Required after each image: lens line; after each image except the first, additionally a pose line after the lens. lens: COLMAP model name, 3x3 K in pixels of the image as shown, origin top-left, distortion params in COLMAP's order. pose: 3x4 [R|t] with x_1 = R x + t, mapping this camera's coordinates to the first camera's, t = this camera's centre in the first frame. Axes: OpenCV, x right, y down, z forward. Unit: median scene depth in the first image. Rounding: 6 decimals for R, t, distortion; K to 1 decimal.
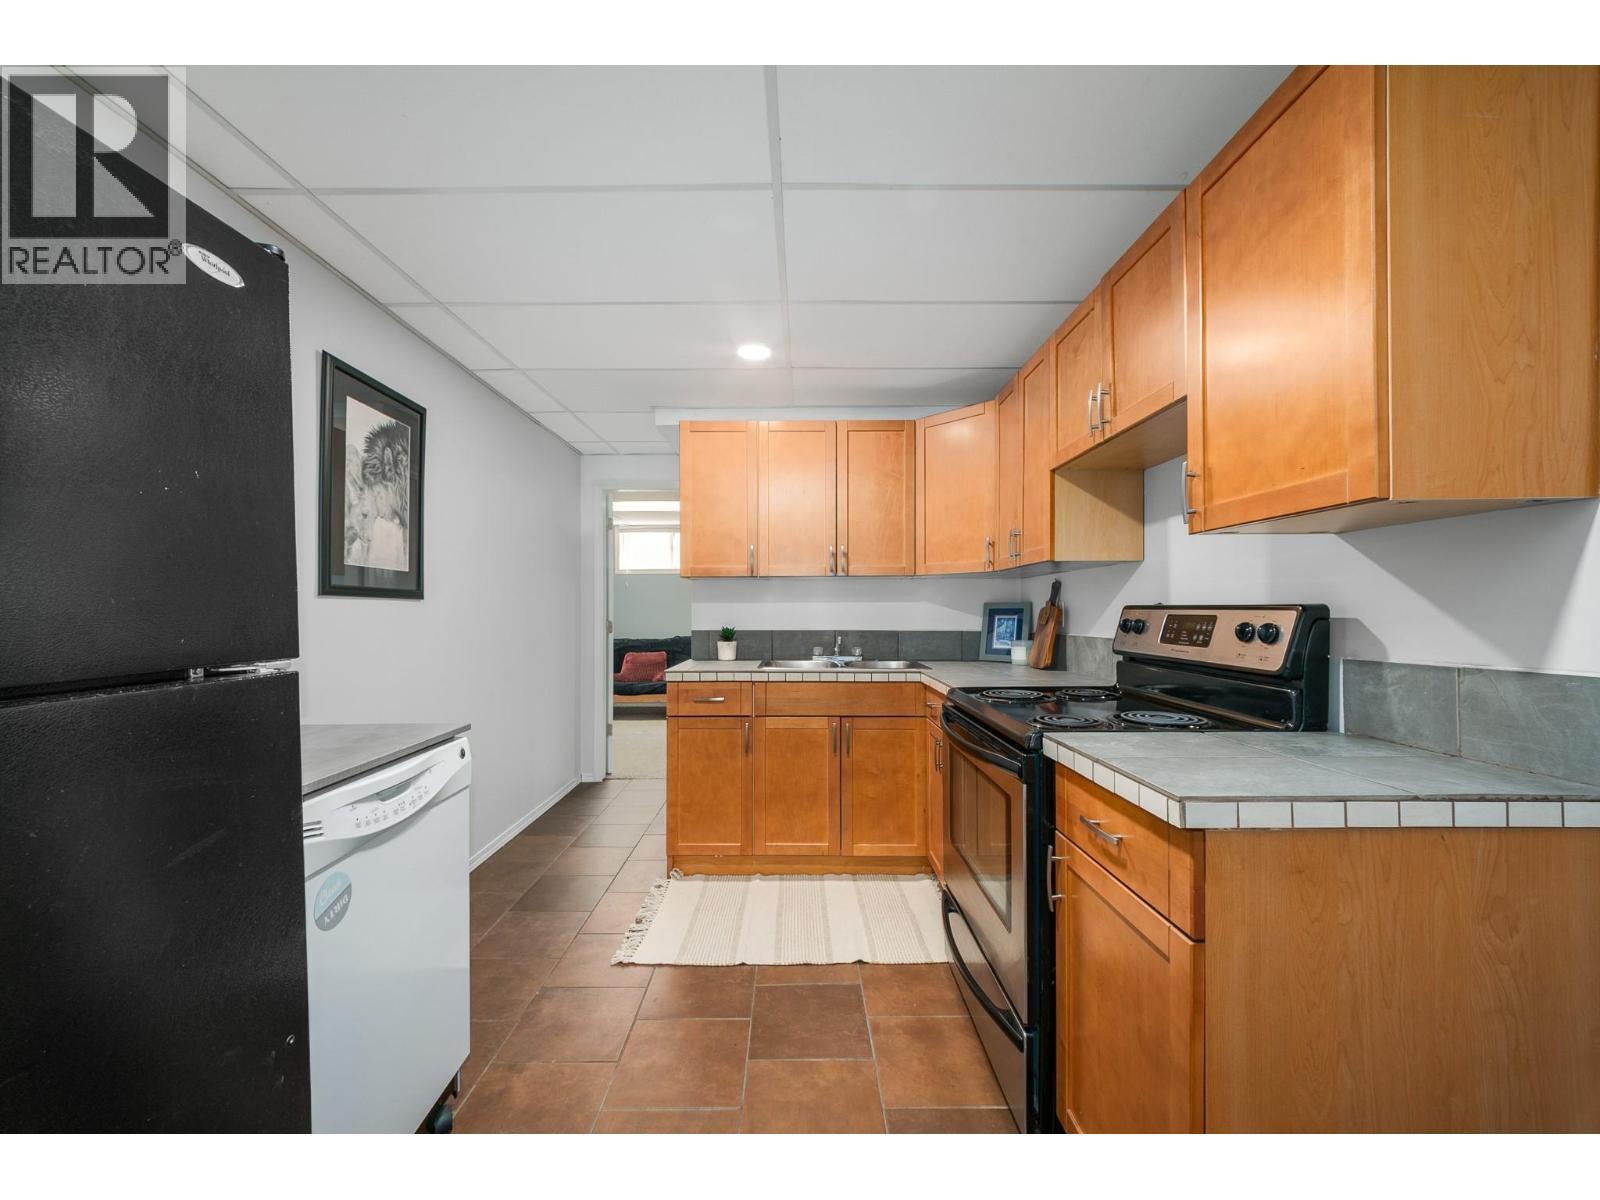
lens RADIAL K [[639.7, 0, 796.9], [0, 639.7, 608.0], [0, 0, 1]] dist [0.002241, 0.000035]
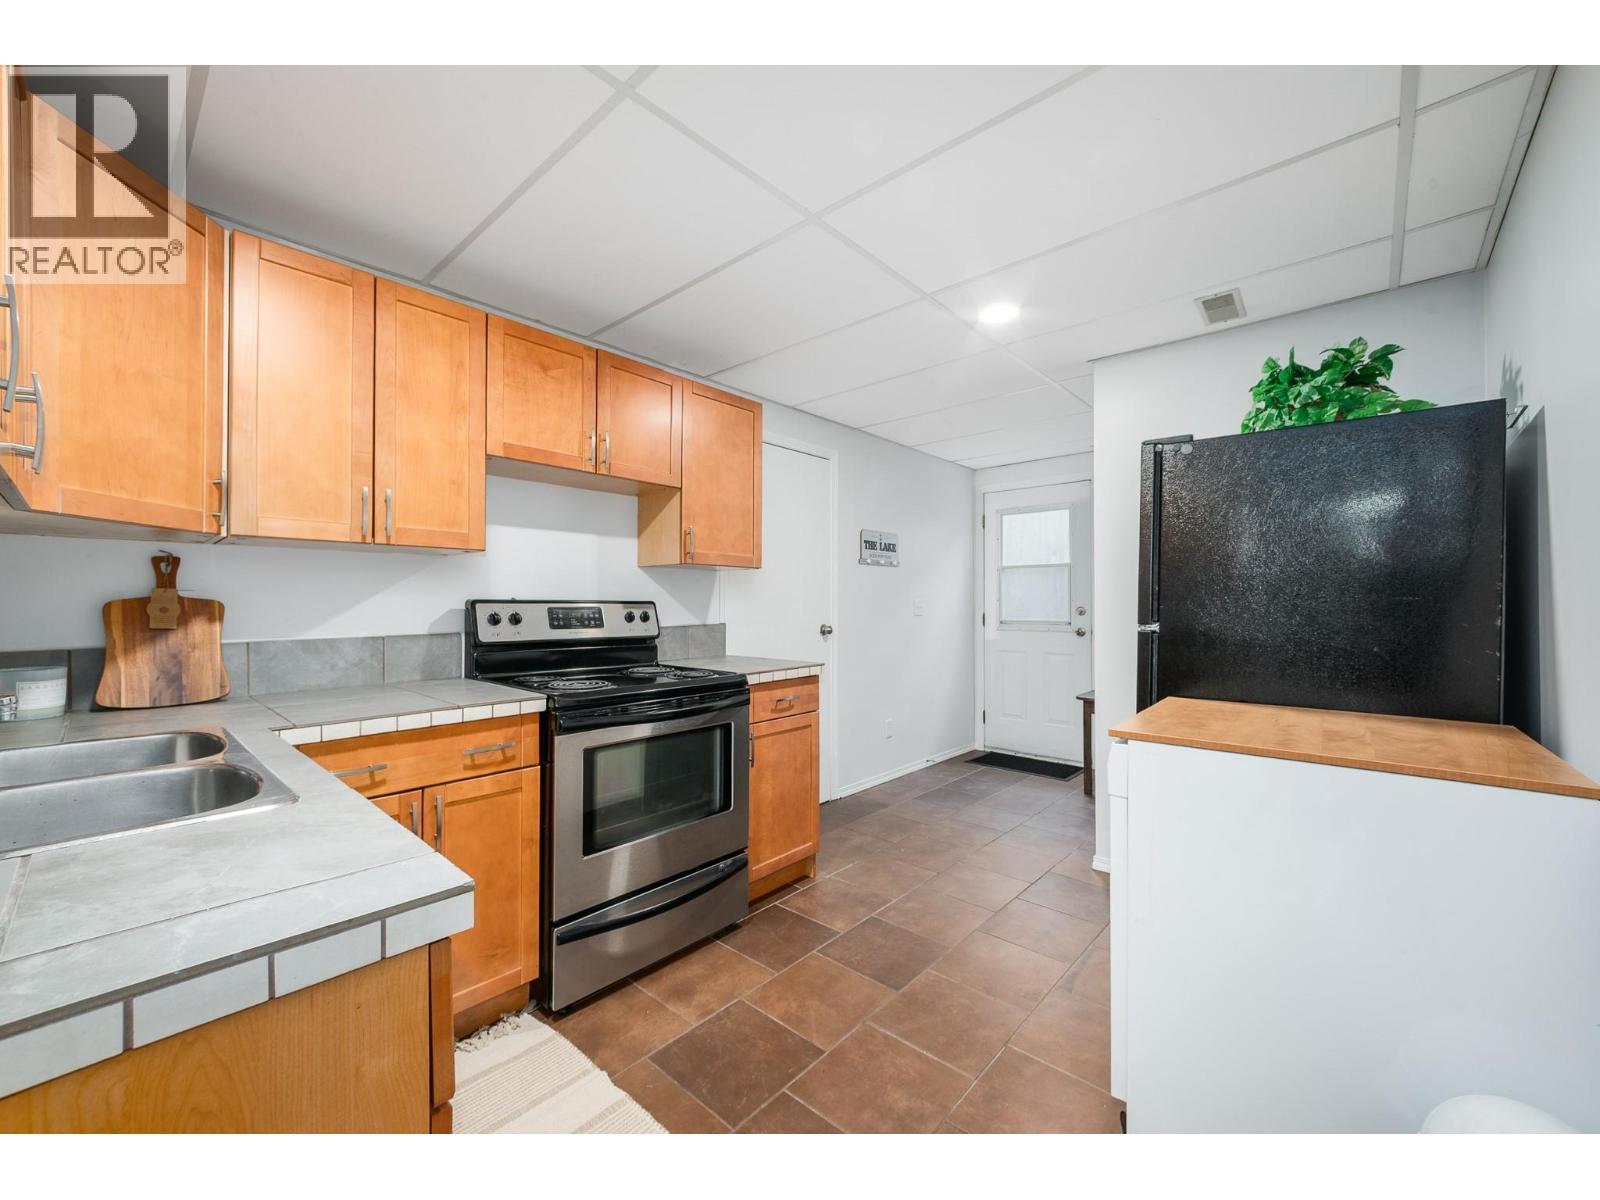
lens RADIAL K [[639.7, 0, 789.4], [0, 639.7, 599.4], [0, 0, 1]] dist [0.002241, 0.000035]
pose [[-0.745994, 0.008611, 0.665897, -0.697911], [0.000480, 0.999923, -0.012393, 0.012147], [-0.665952, -0.008925, -0.745941, 1.773972]]
